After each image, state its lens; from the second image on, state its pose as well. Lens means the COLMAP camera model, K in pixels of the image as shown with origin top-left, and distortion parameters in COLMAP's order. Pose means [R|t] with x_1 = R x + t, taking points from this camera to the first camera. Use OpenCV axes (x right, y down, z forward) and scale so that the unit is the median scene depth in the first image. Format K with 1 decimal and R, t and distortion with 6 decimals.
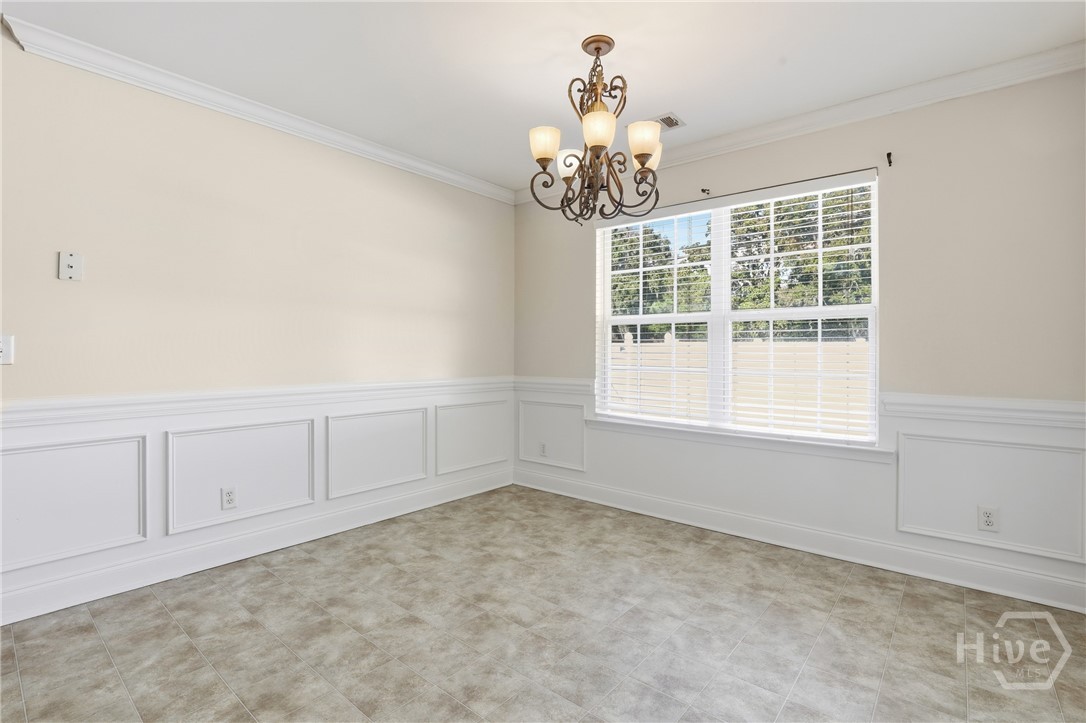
lens RADIAL K [[500.6, 0, 547.7], [0, 500.6, 352.9], [0, 0, 1]] dist [-0.025266, 0.000708]
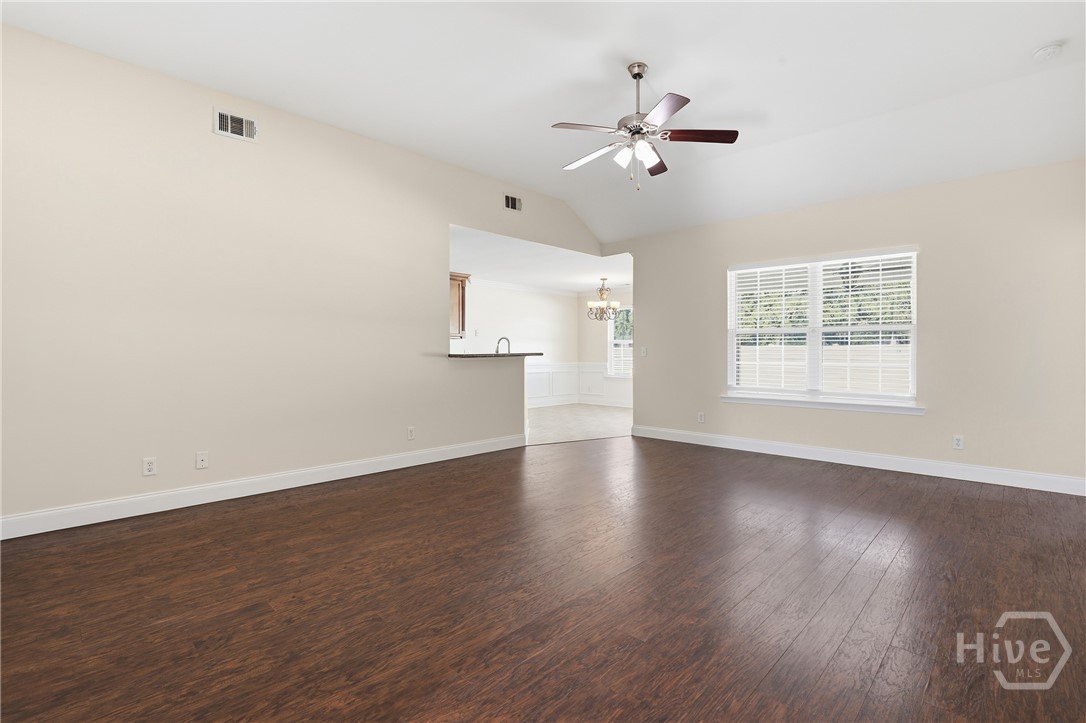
lens RADIAL K [[500.6, 0, 547.7], [0, 500.6, 352.9], [0, 0, 1]] dist [-0.025266, 0.000708]
pose [[0.997290, -0.005386, -0.073370, -0.044020], [0.005268, 0.999985, -0.001801, 0.001521], [0.073378, 0.001410, 0.997303, -2.268528]]
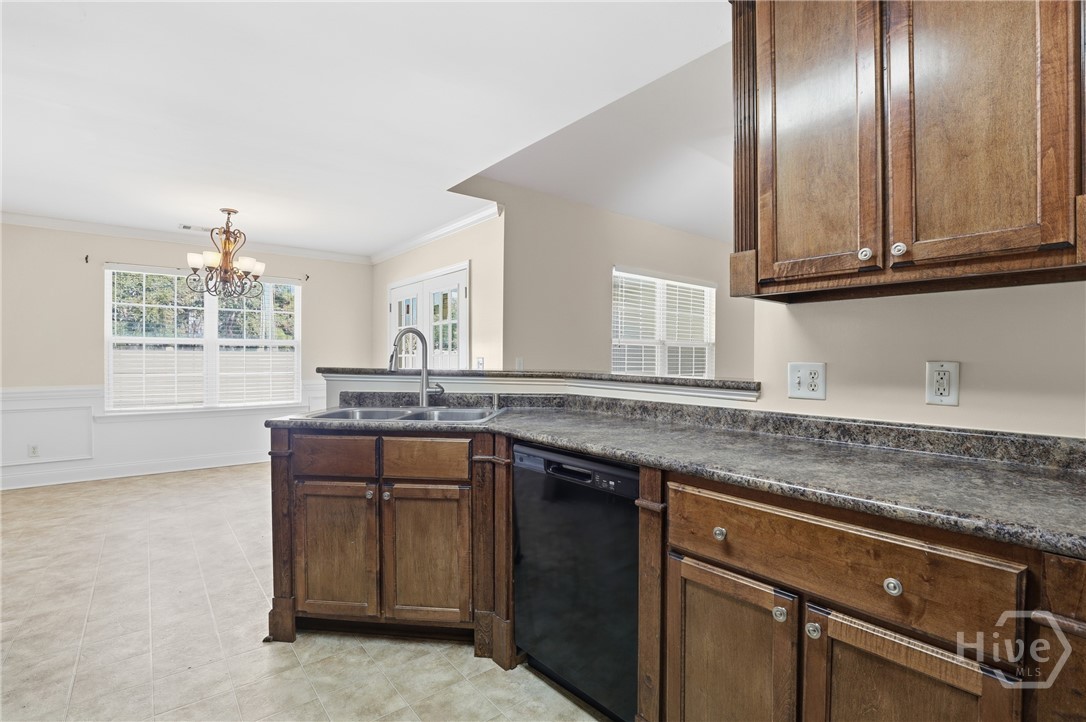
lens RADIAL K [[500.6, 0, 547.7], [0, 500.6, 352.4], [0, 0, 1]] dist [-0.025266, 0.000708]
pose [[0.189346, 0.004670, 0.981899, -1.139349], [-0.000101, 0.999989, -0.004737, -0.029868], [-0.981910, 0.000797, 0.189345, -0.451056]]
